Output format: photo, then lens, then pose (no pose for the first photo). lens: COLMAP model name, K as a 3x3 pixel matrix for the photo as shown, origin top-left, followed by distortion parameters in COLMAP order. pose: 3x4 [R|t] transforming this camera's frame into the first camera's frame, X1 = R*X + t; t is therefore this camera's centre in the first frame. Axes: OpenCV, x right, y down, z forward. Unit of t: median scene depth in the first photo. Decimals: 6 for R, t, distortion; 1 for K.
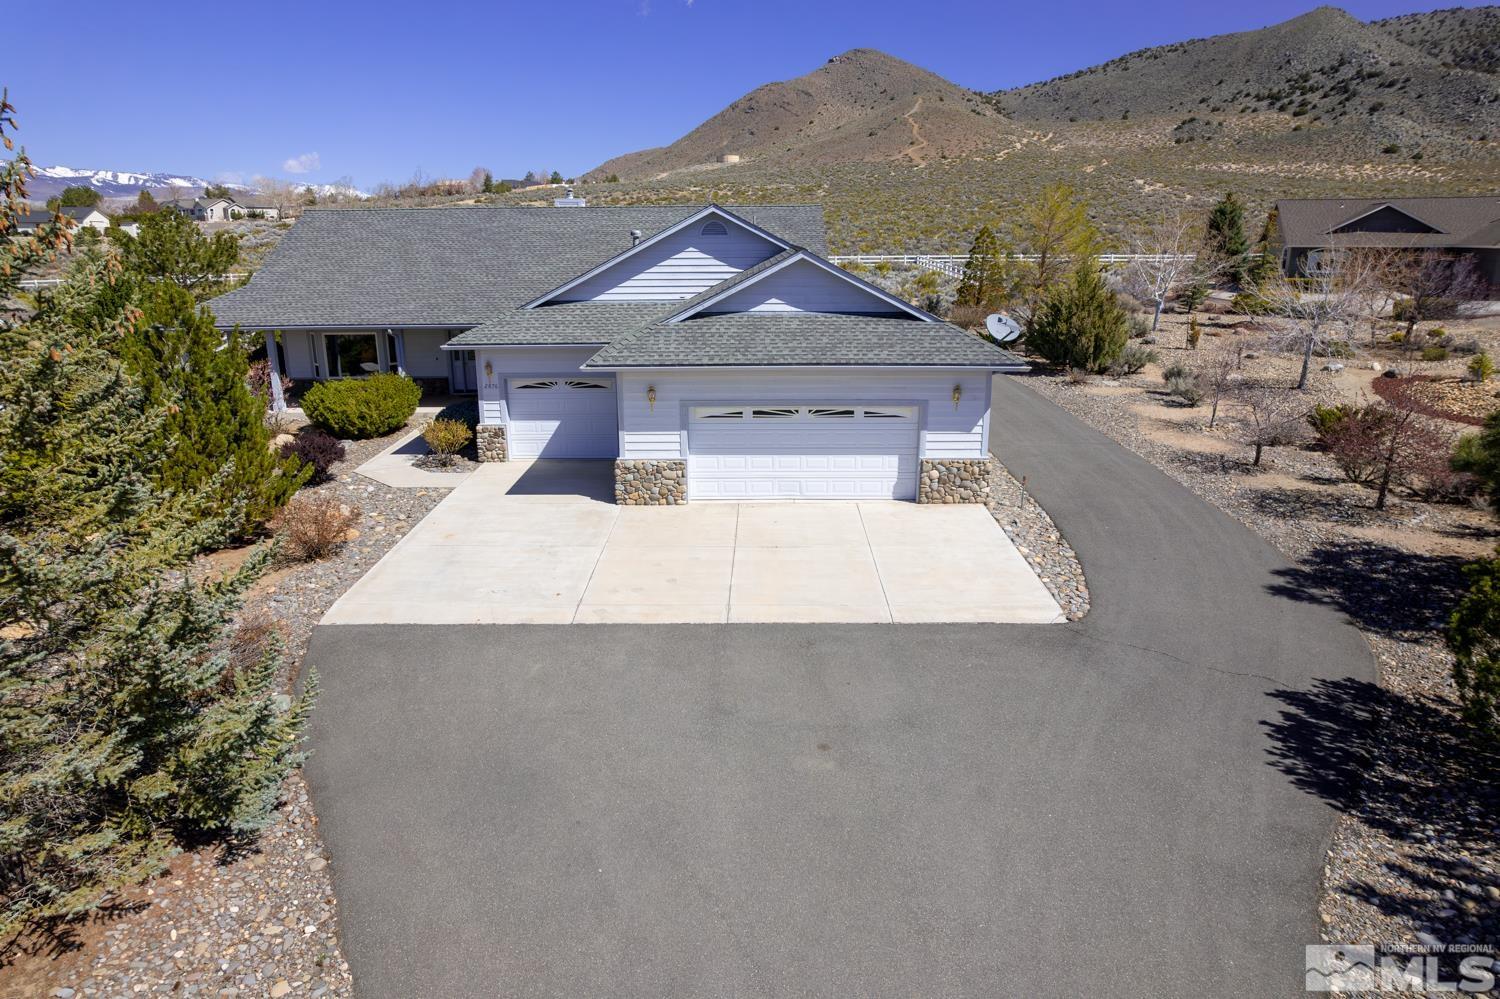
lens RADIAL K [[958.6, 0, 753.6], [0, 958.6, 512.4], [0, 0, 1]] dist [-0.081549, 0.074638]
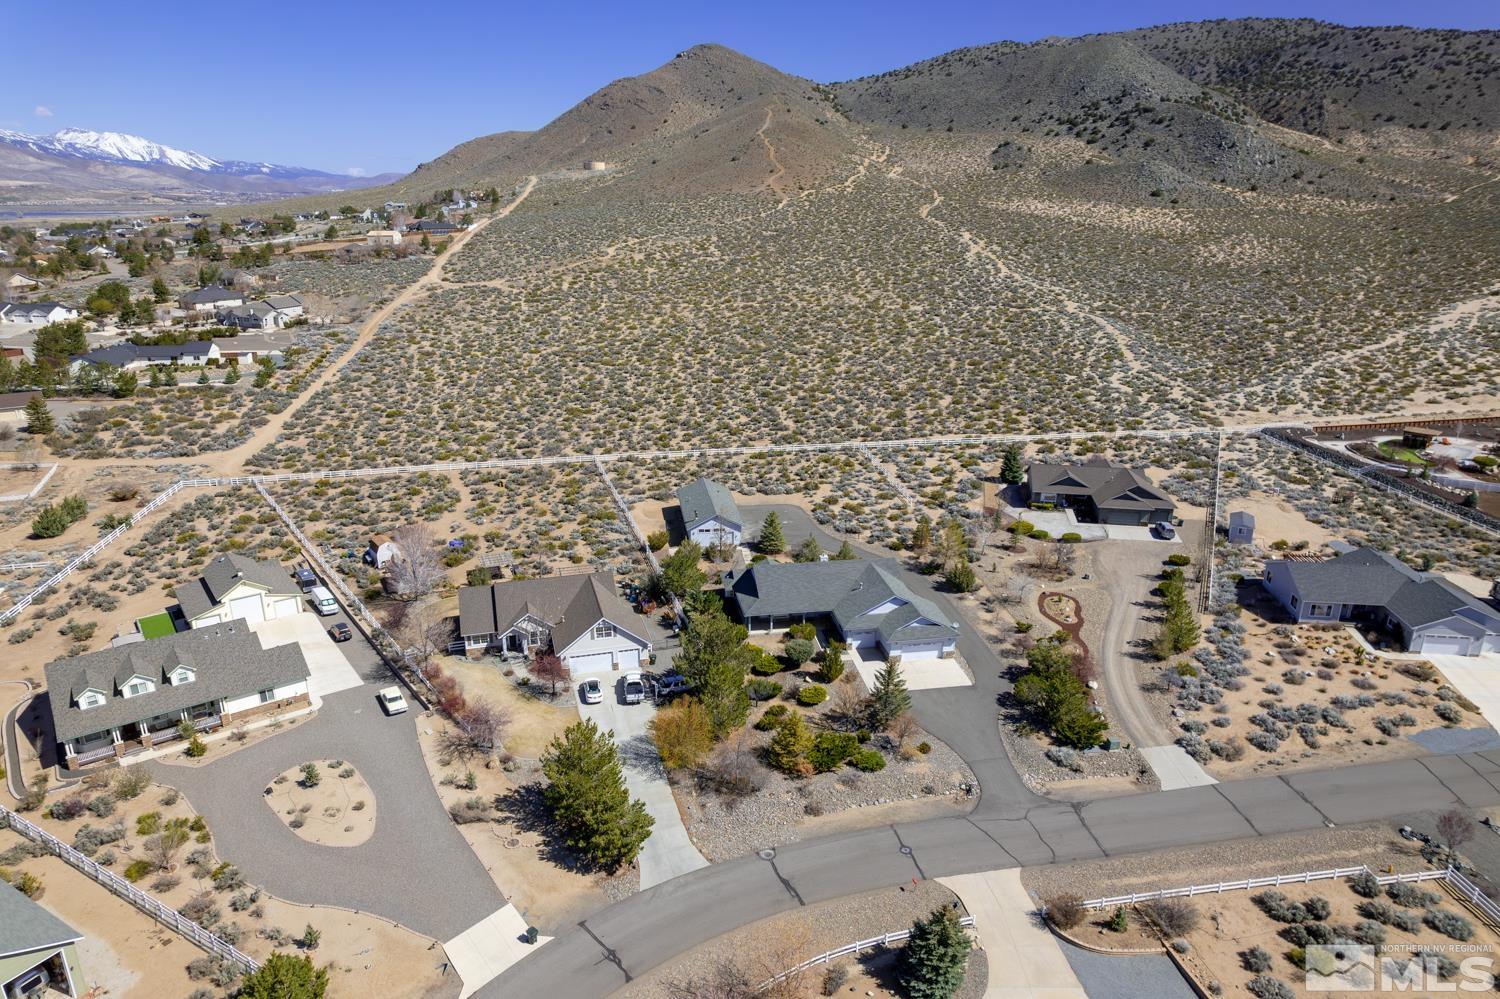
lens RADIAL K [[958.6, 0, 753.6], [0, 958.6, 512.4], [0, 0, 1]] dist [-0.081549, 0.074638]
pose [[0.985943, -0.046489, 0.160483, -0.053672], [0.039363, 0.998105, 0.047300, -0.035705], [-0.162378, -0.040318, 0.985905, -0.129494]]
